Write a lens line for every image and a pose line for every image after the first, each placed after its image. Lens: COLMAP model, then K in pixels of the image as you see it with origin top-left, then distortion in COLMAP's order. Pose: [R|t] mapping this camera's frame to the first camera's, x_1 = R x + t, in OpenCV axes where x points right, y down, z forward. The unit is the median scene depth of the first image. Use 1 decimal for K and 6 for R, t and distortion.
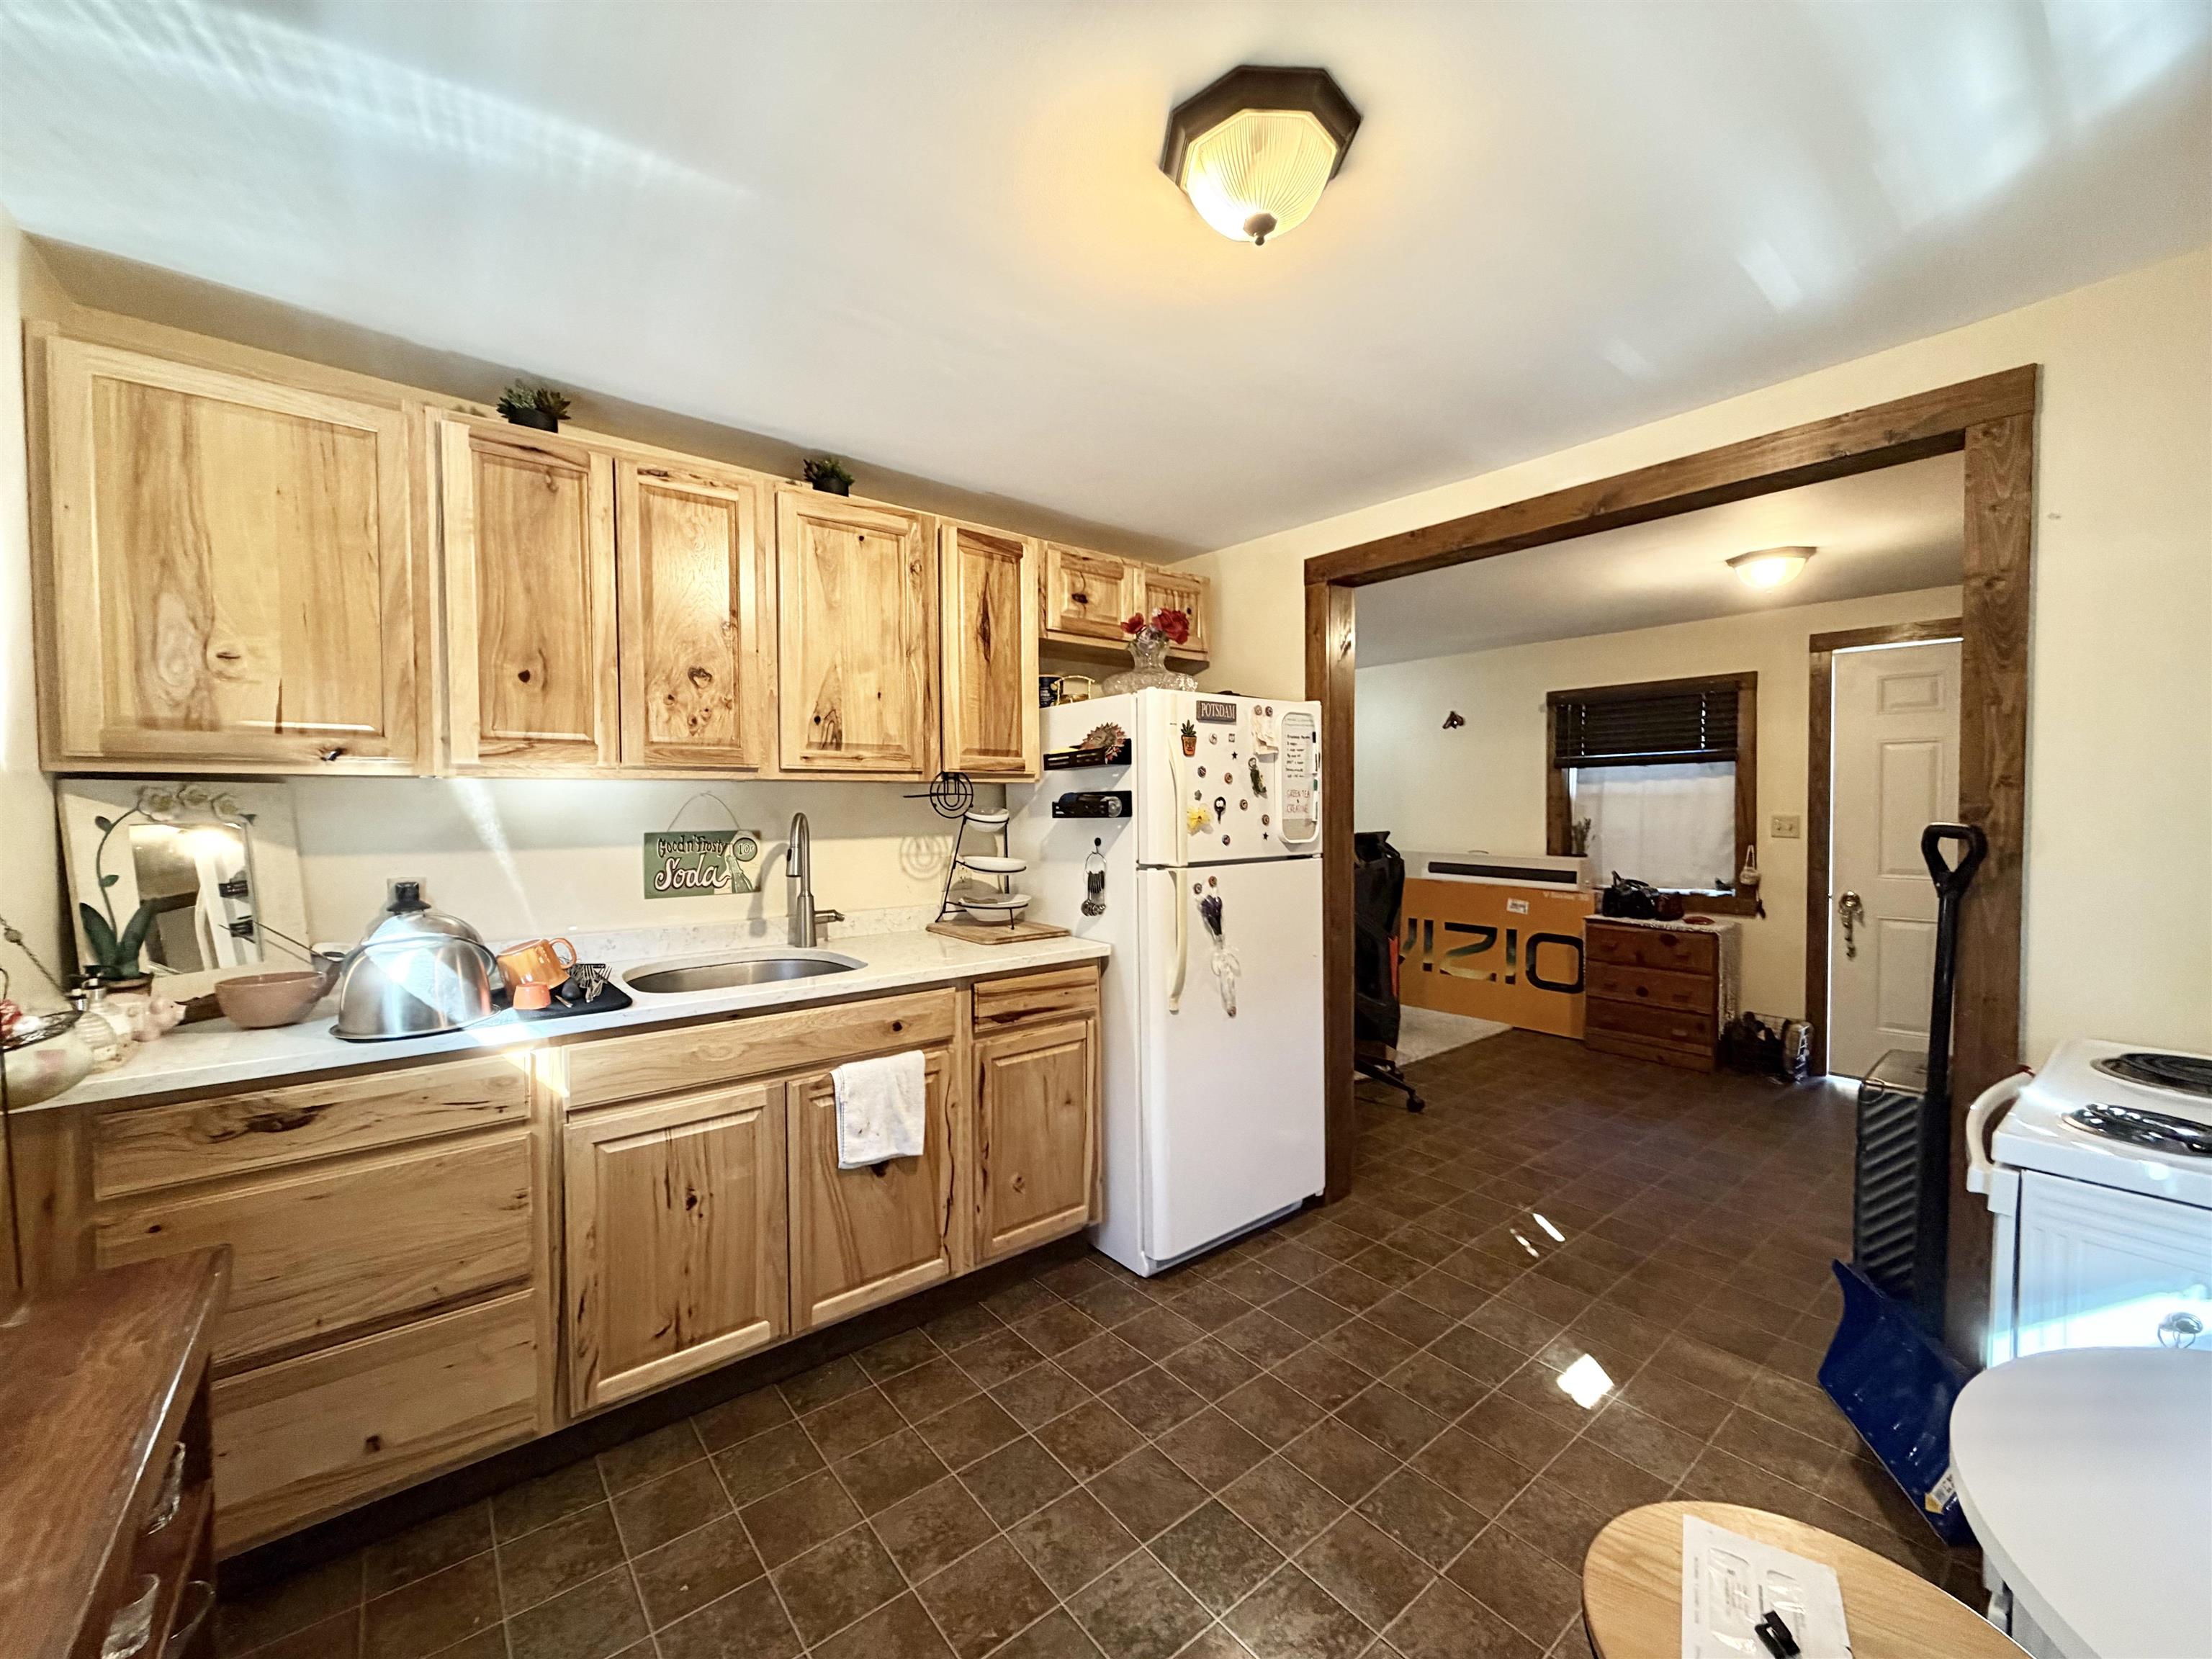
lens RADIAL K [[885.4, 0, 1098.3], [0, 885.4, 826.5], [0, 0, 1]] dist [-0.000694, 0.000339]
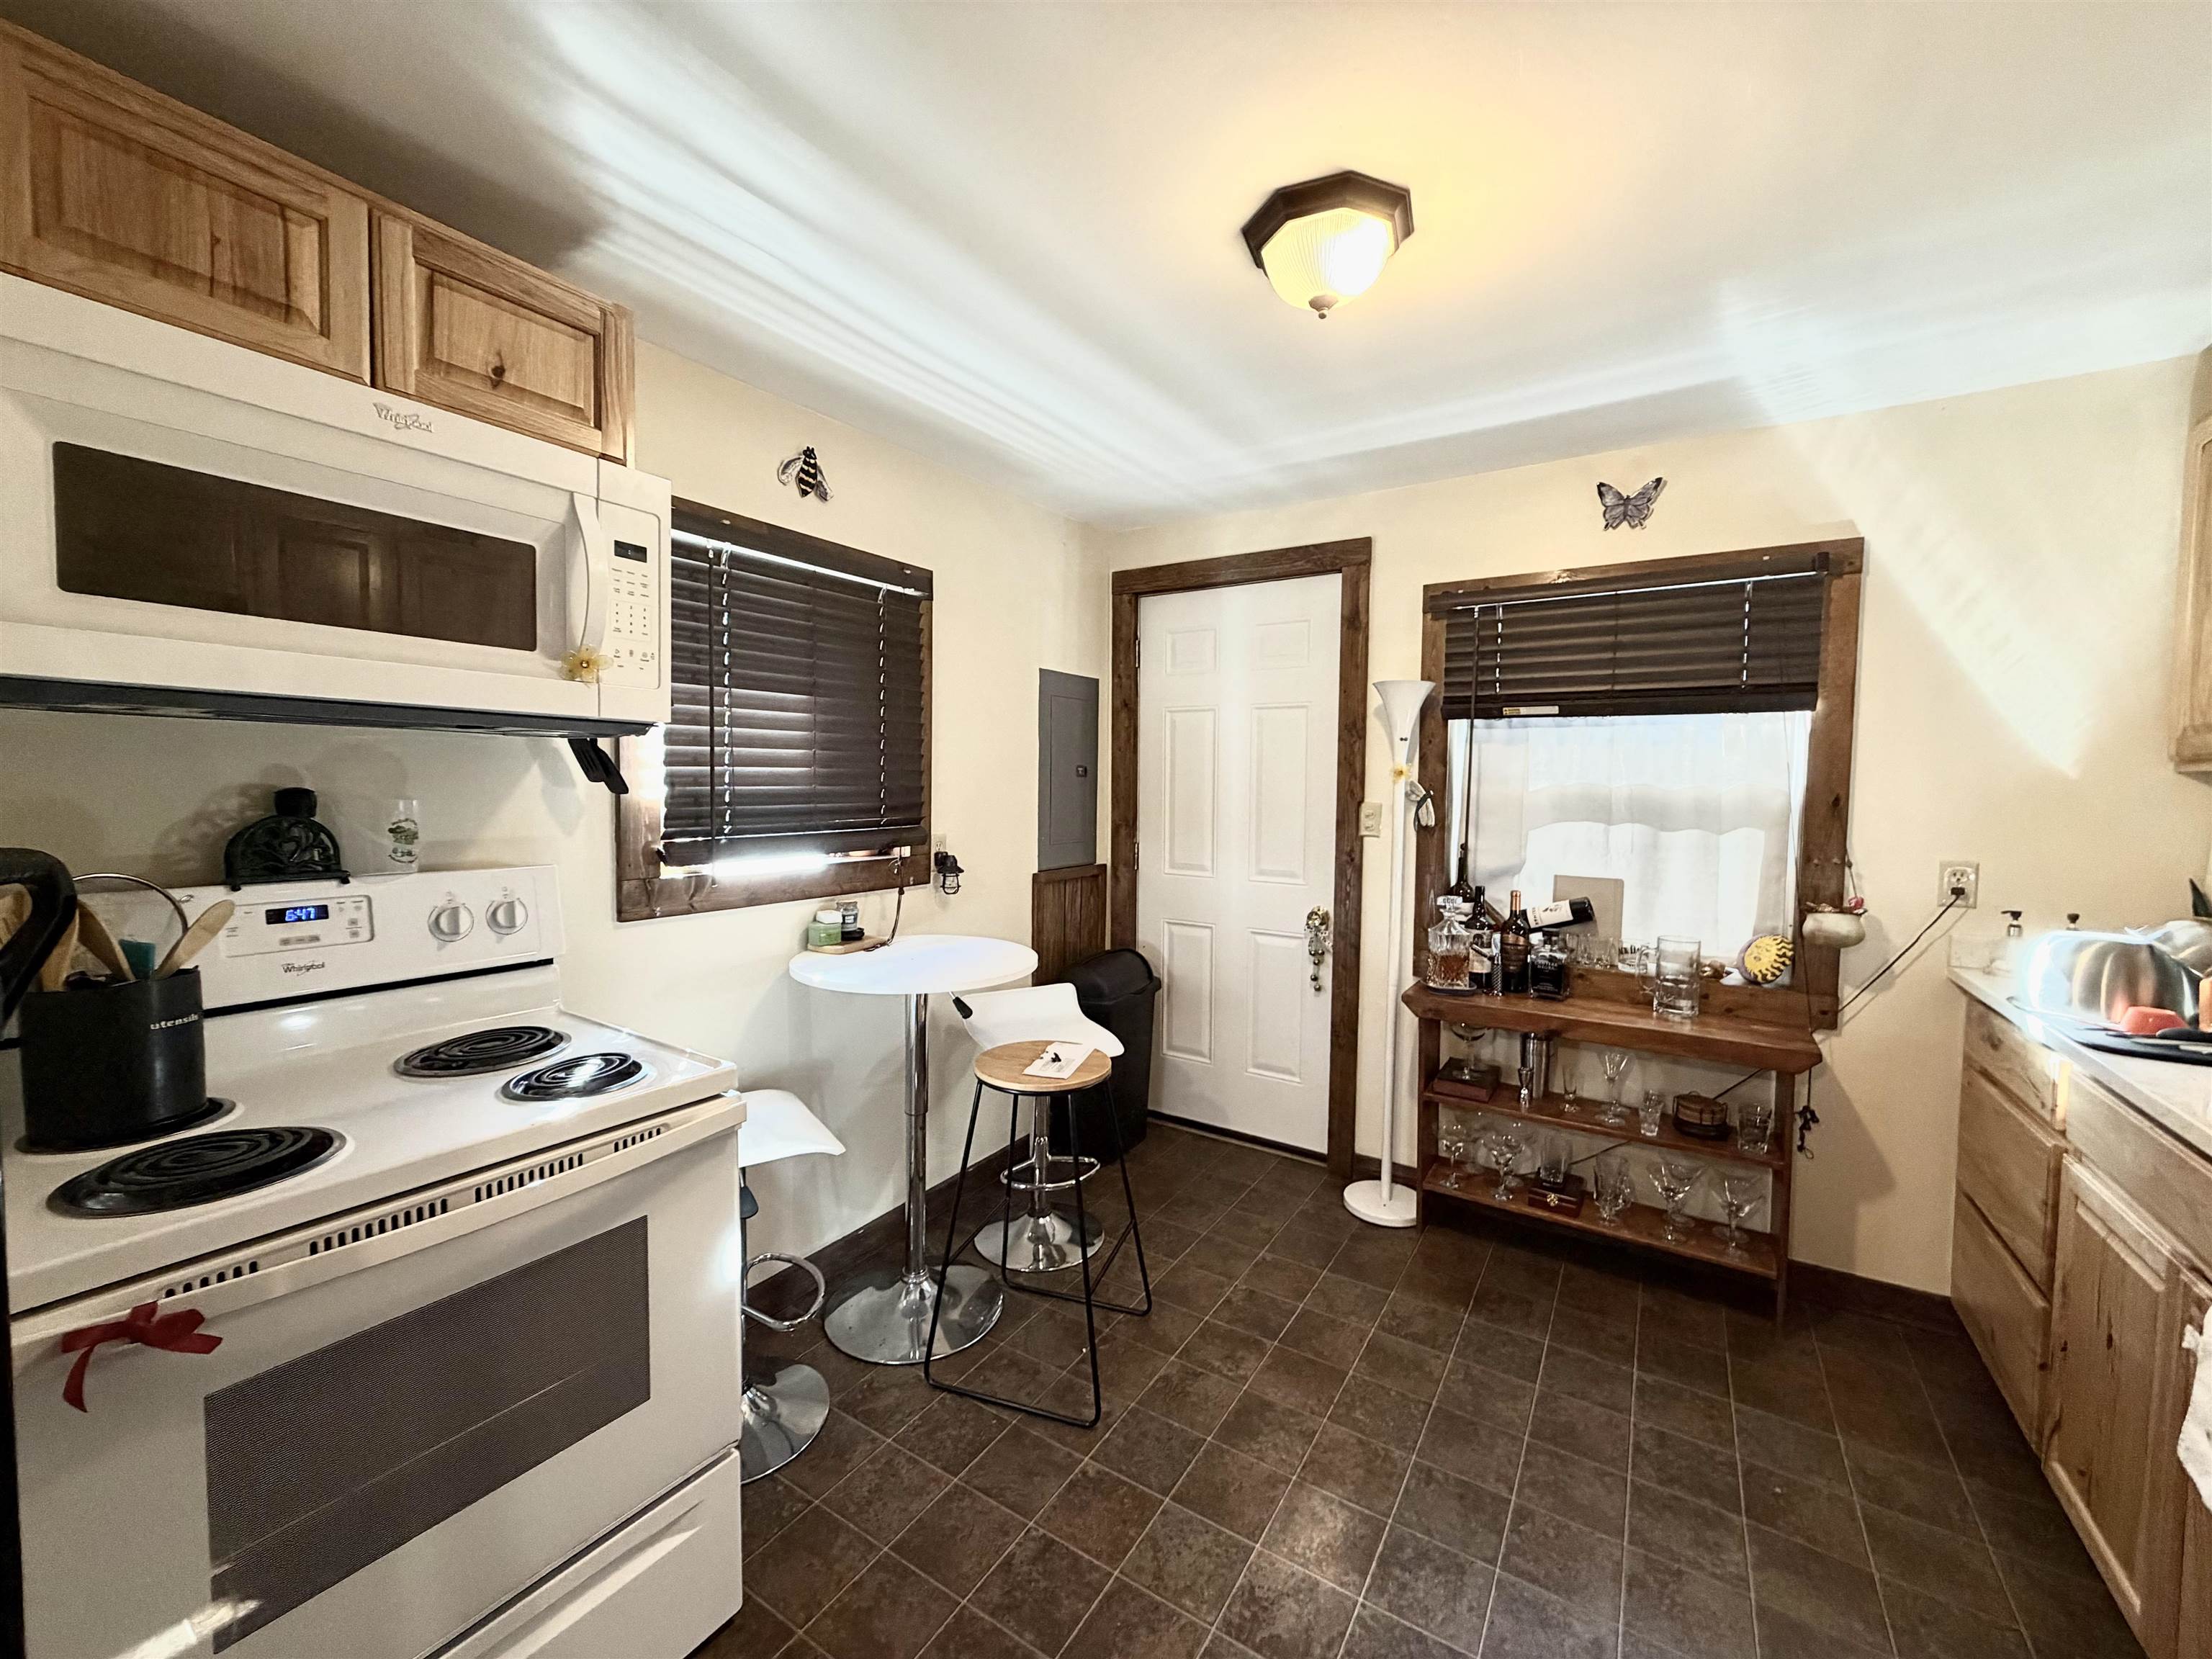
lens RADIAL K [[885.4, 0, 1098.4], [0, 885.4, 822.7], [0, 0, 1]] dist [-0.000694, 0.000339]
pose [[-0.945290, 0.007725, -0.326140, 0.751404], [-0.017354, 0.997113, 0.073919, -0.059481], [0.325770, 0.075535, -0.942427, 1.811448]]
